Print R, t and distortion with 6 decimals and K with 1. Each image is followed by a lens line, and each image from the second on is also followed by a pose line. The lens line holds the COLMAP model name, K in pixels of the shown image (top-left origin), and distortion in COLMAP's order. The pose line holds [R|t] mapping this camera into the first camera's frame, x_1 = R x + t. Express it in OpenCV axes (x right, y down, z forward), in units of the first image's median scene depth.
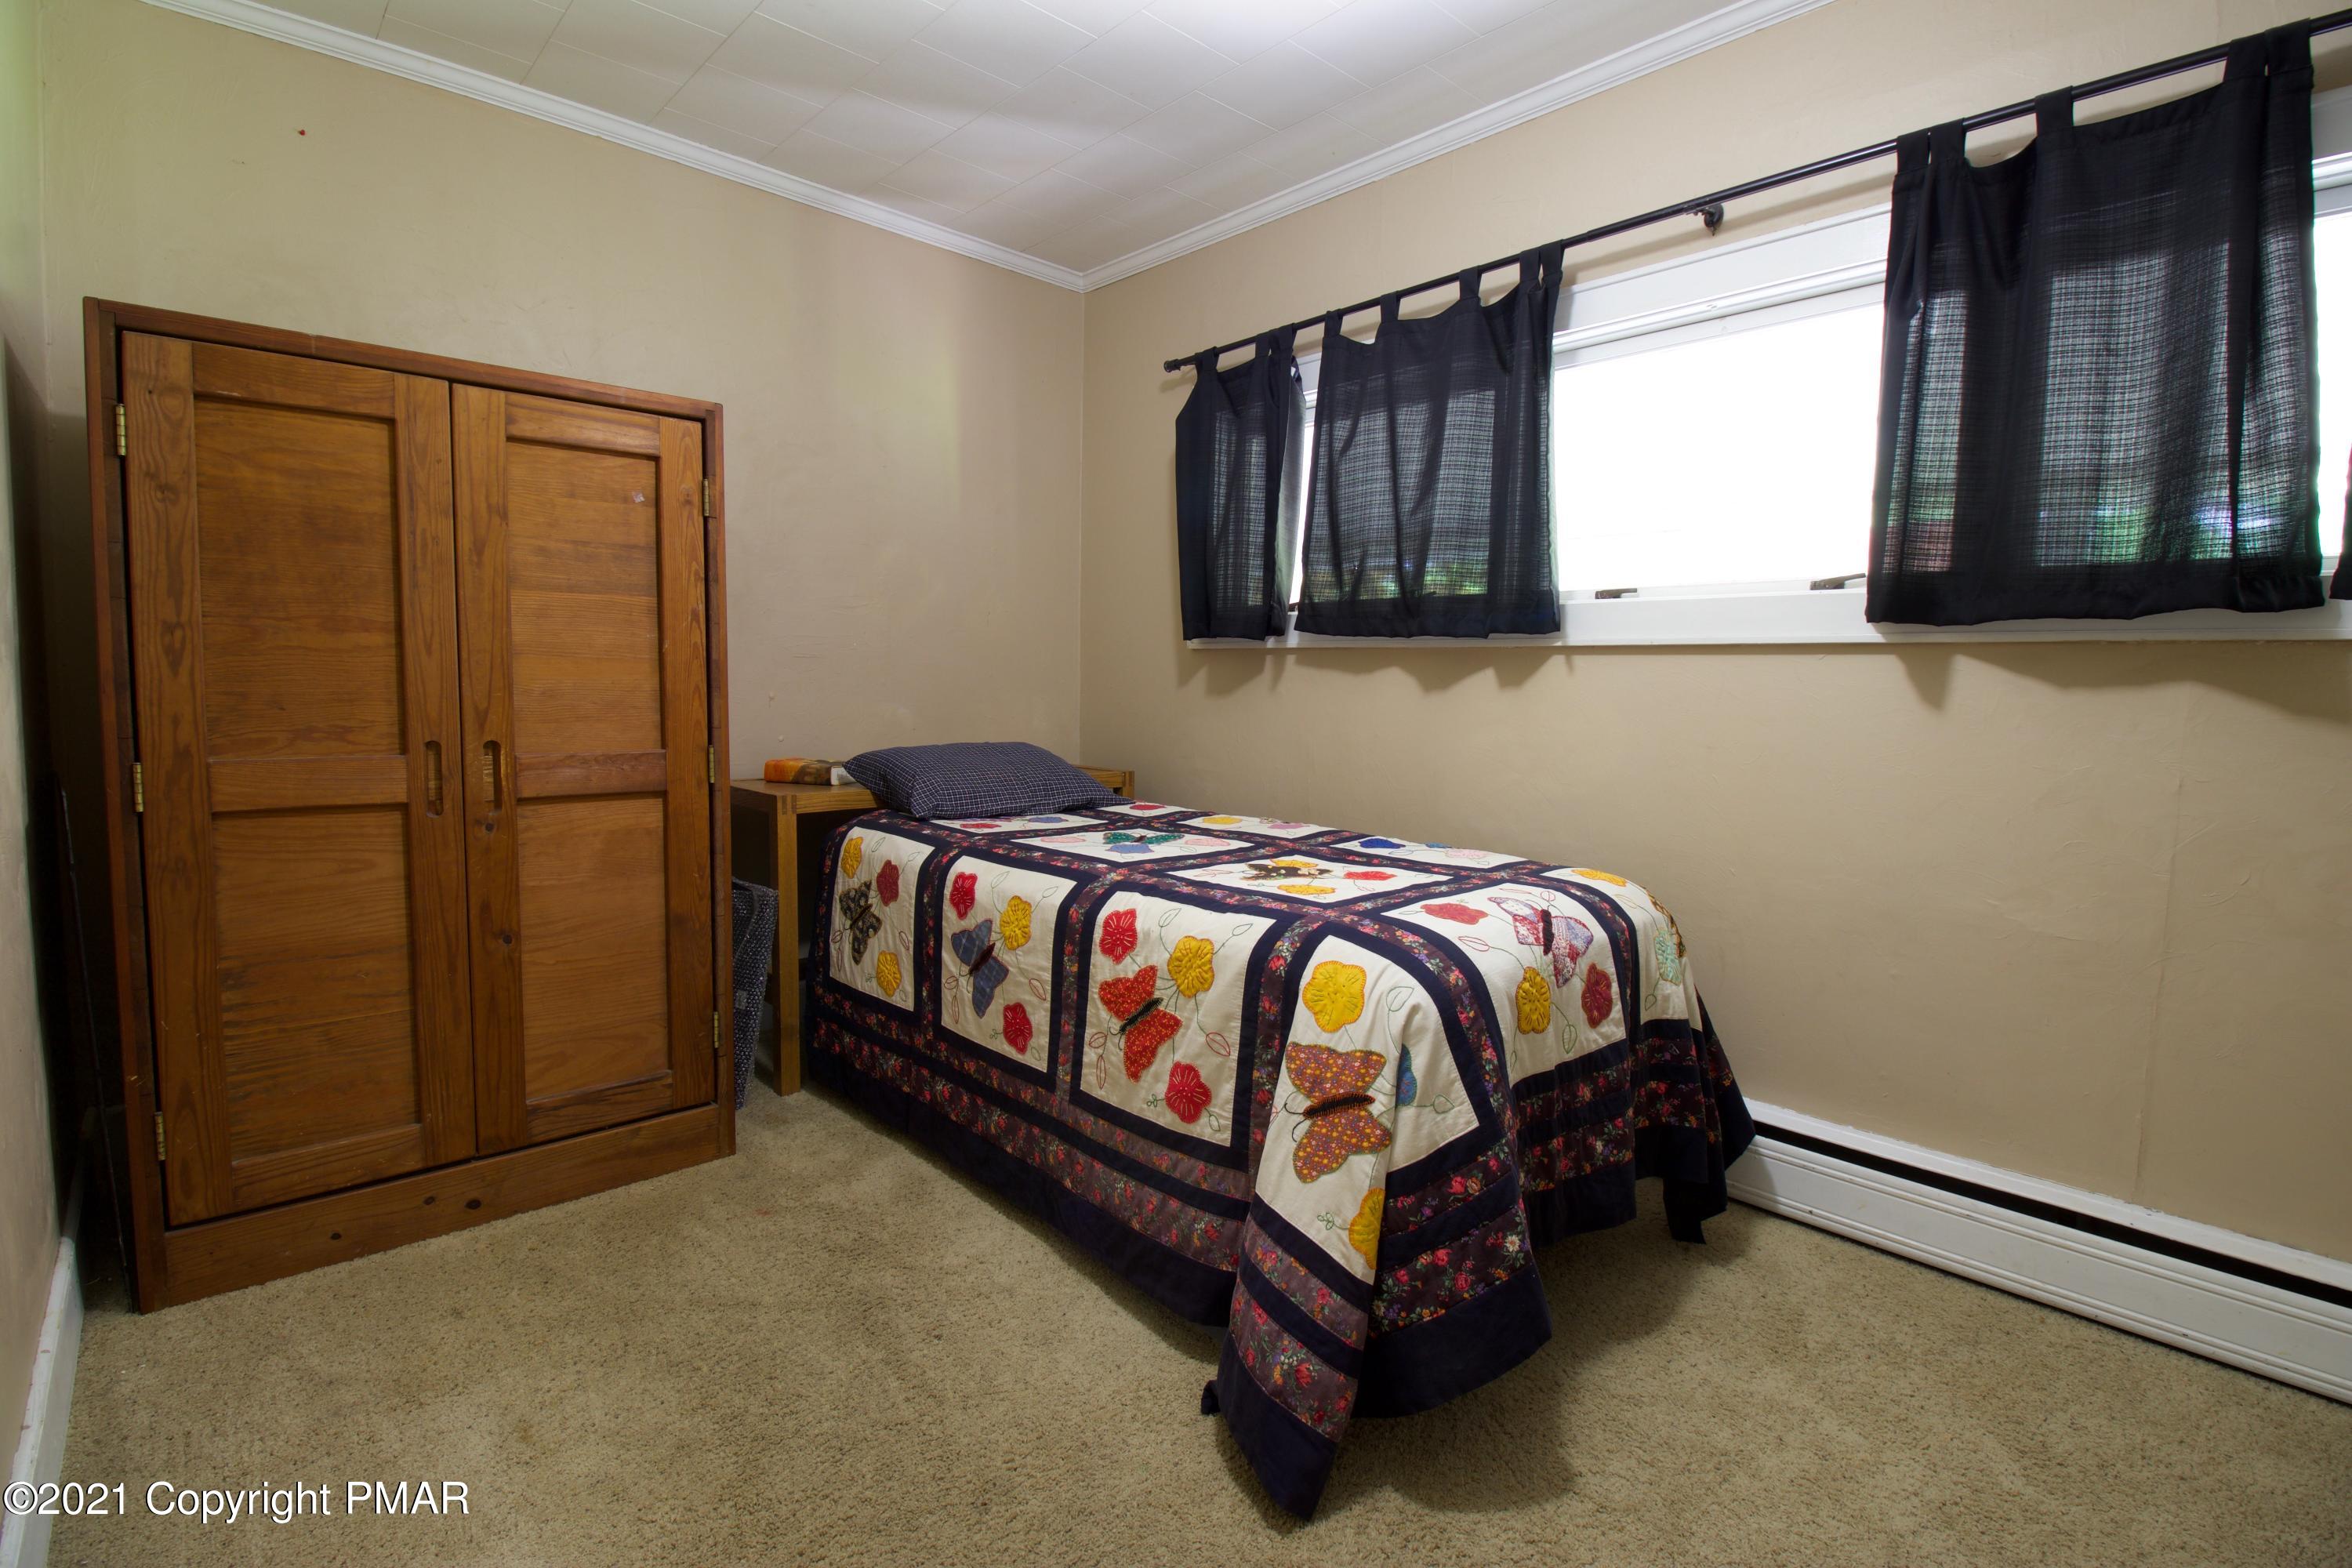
lens RADIAL K [[1108.1, 0, 1172.7], [0, 1108.1, 754.7], [0, 0, 1]] dist [0.001573, -0.009863]
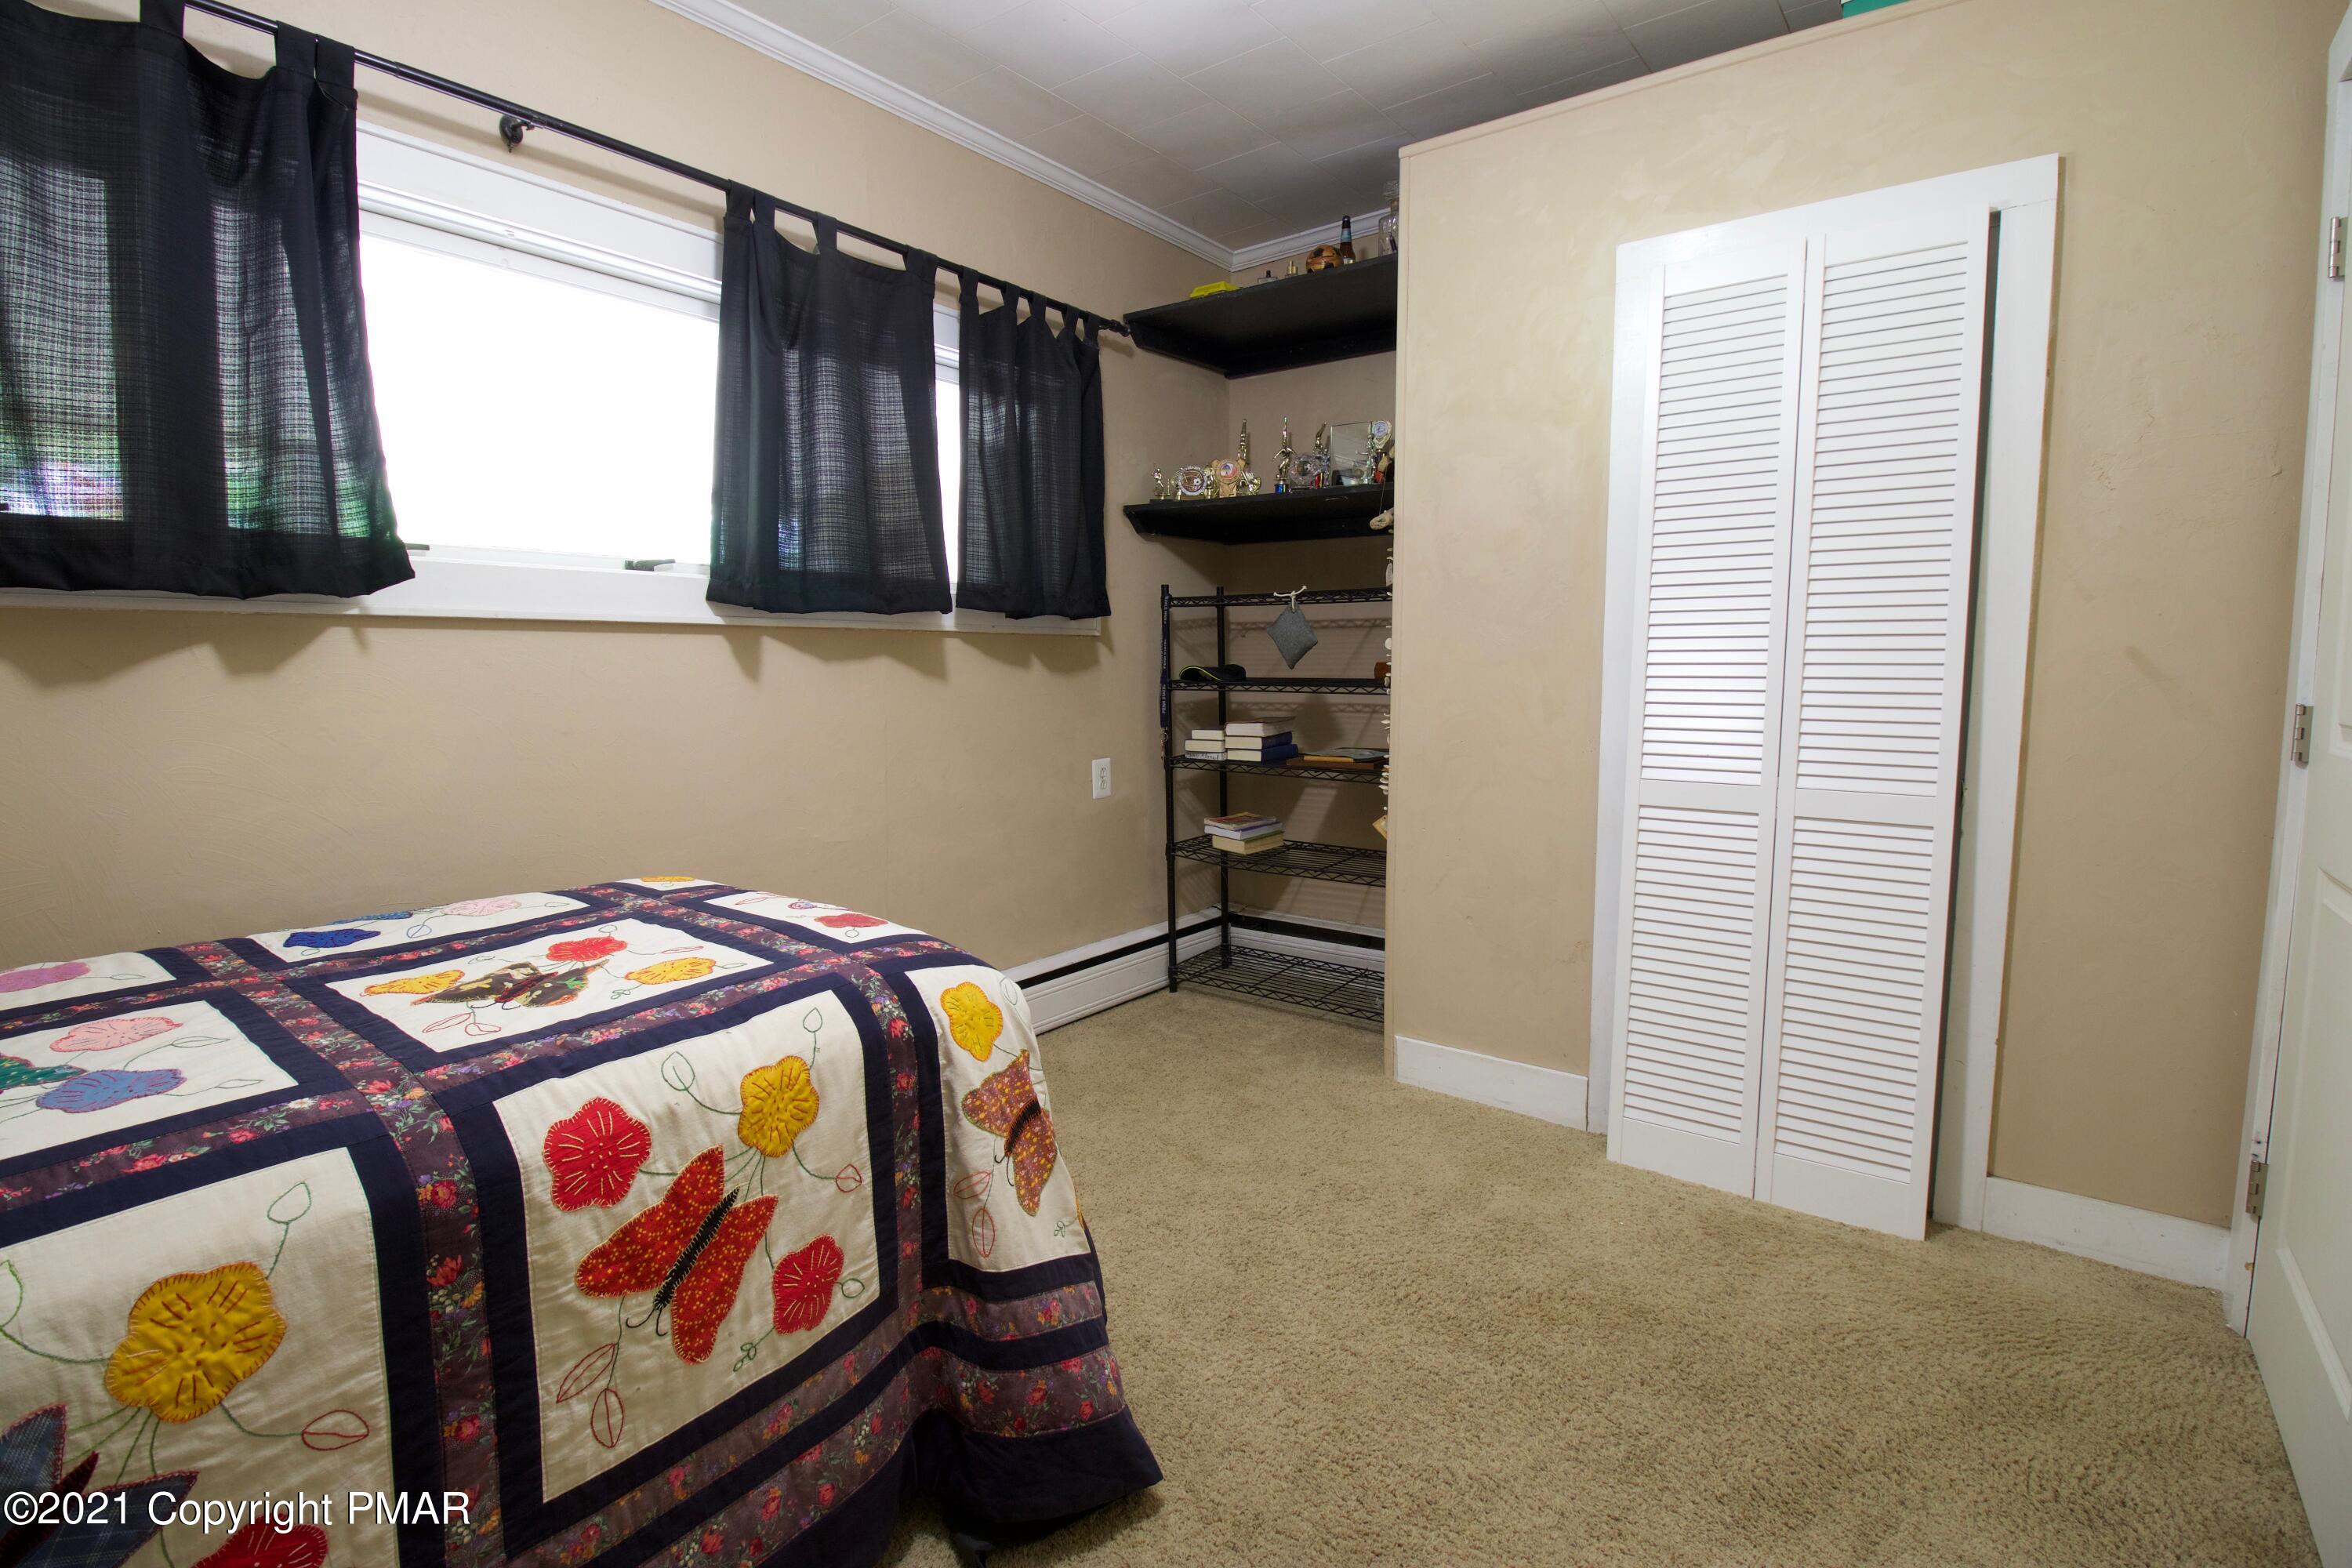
lens RADIAL K [[1108.1, 0, 1172.7], [0, 1108.1, 754.7], [0, 0, 1]] dist [0.001573, -0.009863]
pose [[-0.186015, -0.100801, 0.977363, -0.614752], [0.066362, 0.991163, 0.114854, -0.073834], [-0.980303, 0.086224, -0.177682, 0.819278]]
